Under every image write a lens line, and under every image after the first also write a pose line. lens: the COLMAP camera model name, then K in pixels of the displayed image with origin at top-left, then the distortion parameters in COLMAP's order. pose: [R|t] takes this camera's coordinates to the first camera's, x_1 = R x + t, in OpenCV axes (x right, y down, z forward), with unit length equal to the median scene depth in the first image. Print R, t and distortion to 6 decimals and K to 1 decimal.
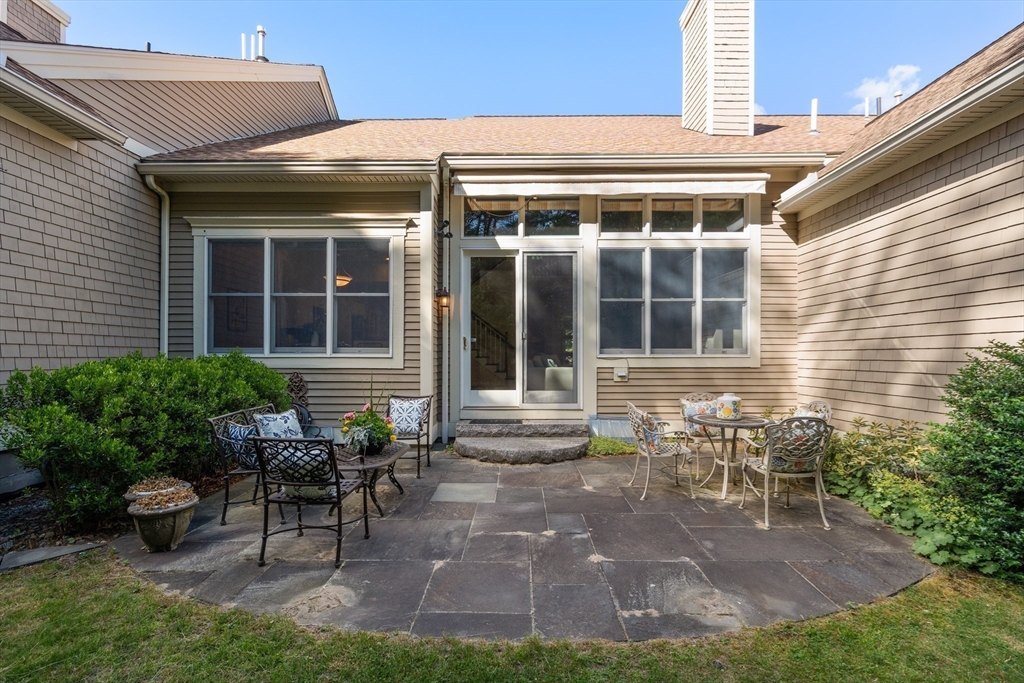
lens RADIAL K [[468.3, 0, 511.9], [0, 468.3, 343.8], [0, 0, 1]] dist [-0.001057, 0.000650]
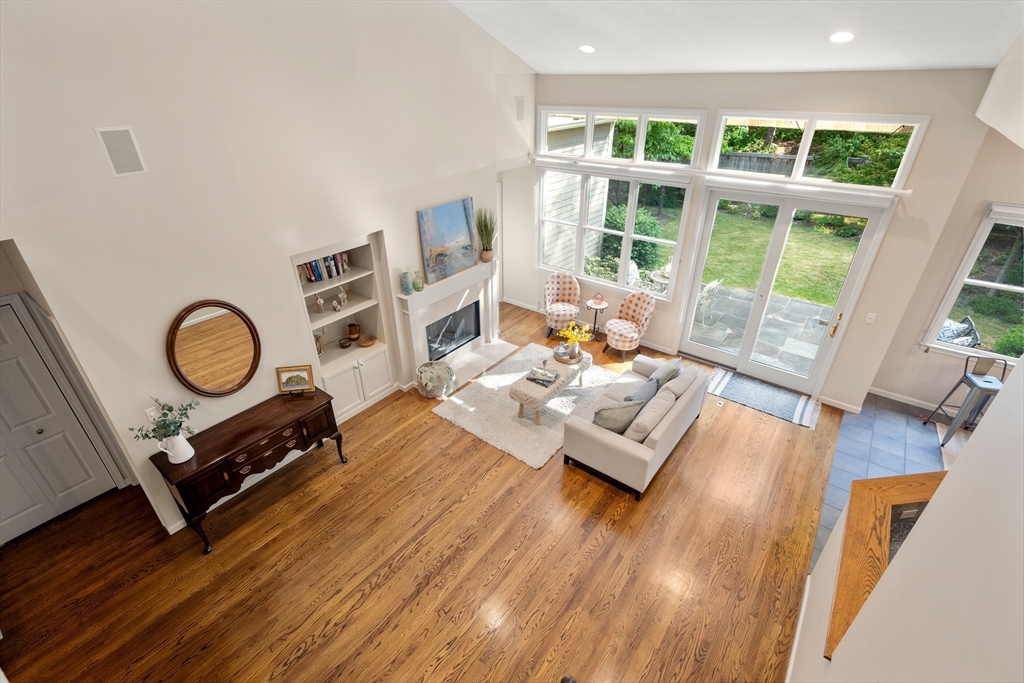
lens RADIAL K [[468.3, 0, 511.9], [0, 468.3, 343.8], [0, 0, 1]] dist [-0.001057, 0.000650]
pose [[-0.806270, -0.291346, 0.514826, -0.081615], [-0.012467, 0.878480, 0.477617, -0.377156], [-0.591416, 0.378670, -0.711924, 2.062806]]
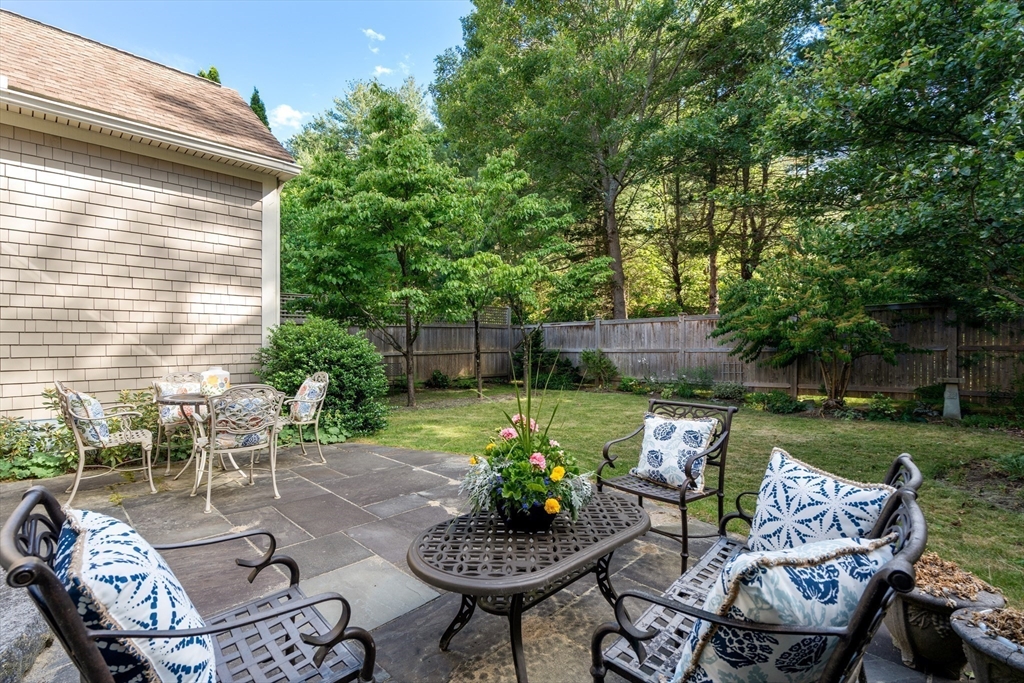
lens RADIAL K [[466.0, 0, 510.7], [0, 466.0, 349.8], [0, 0, 1]] dist [-0.004367, 0.000559]
pose [[-0.734279, -0.015581, 0.678669, -0.386047], [-0.020538, 0.999789, 0.000733, 0.041757], [-0.678537, -0.013400, -0.734444, 0.888760]]
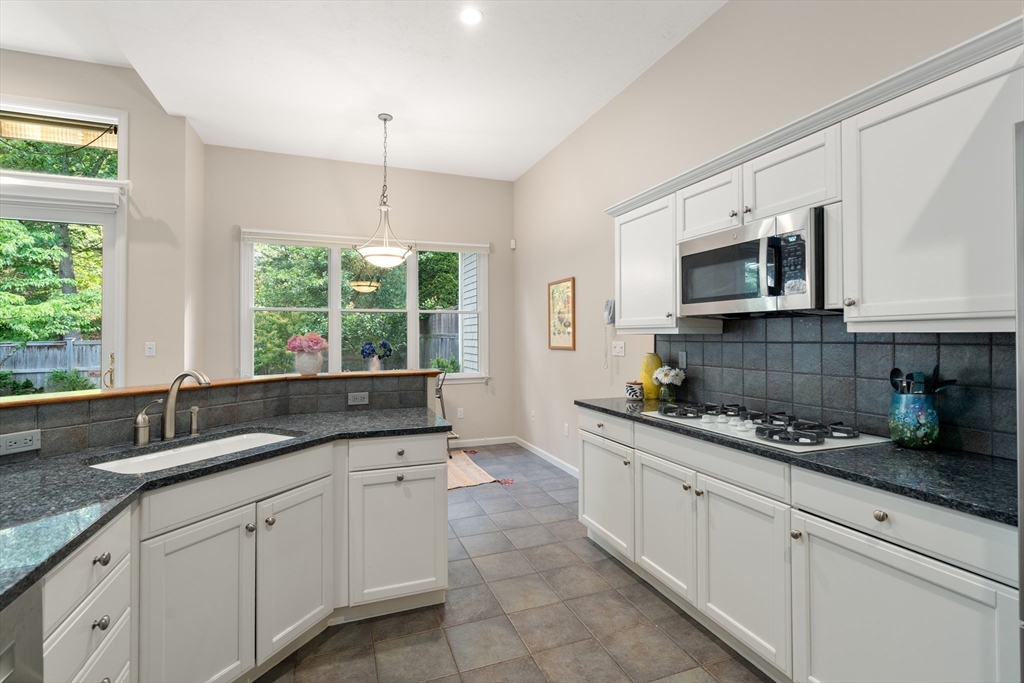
lens RADIAL K [[468.8, 0, 505.7], [0, 468.8, 328.9], [0, 0, 1]] dist [-0.001655, 0.000239]
pose [[-0.932428, -0.004918, -0.361323, -0.362395], [0.010629, 0.999101, -0.041028, -0.038684], [0.361200, -0.042096, -0.931538, 1.857563]]
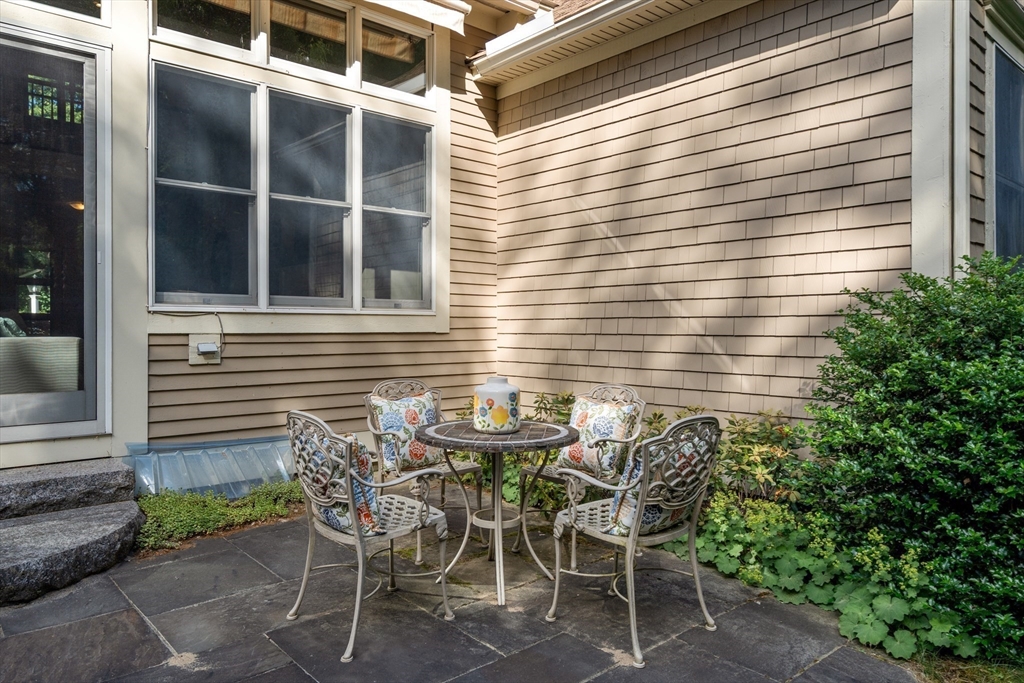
lens RADIAL K [[695.6, 0, 500.5], [0, 695.6, 329.7], [0, 0, 1]] dist [0.006054, 0.000734]
pose [[0.741934, 0.000033, 0.670473, -0.010050], [-0.019325, 0.999586, 0.021336, 0.028912], [-0.670194, -0.028787, 0.741627, 0.327355]]
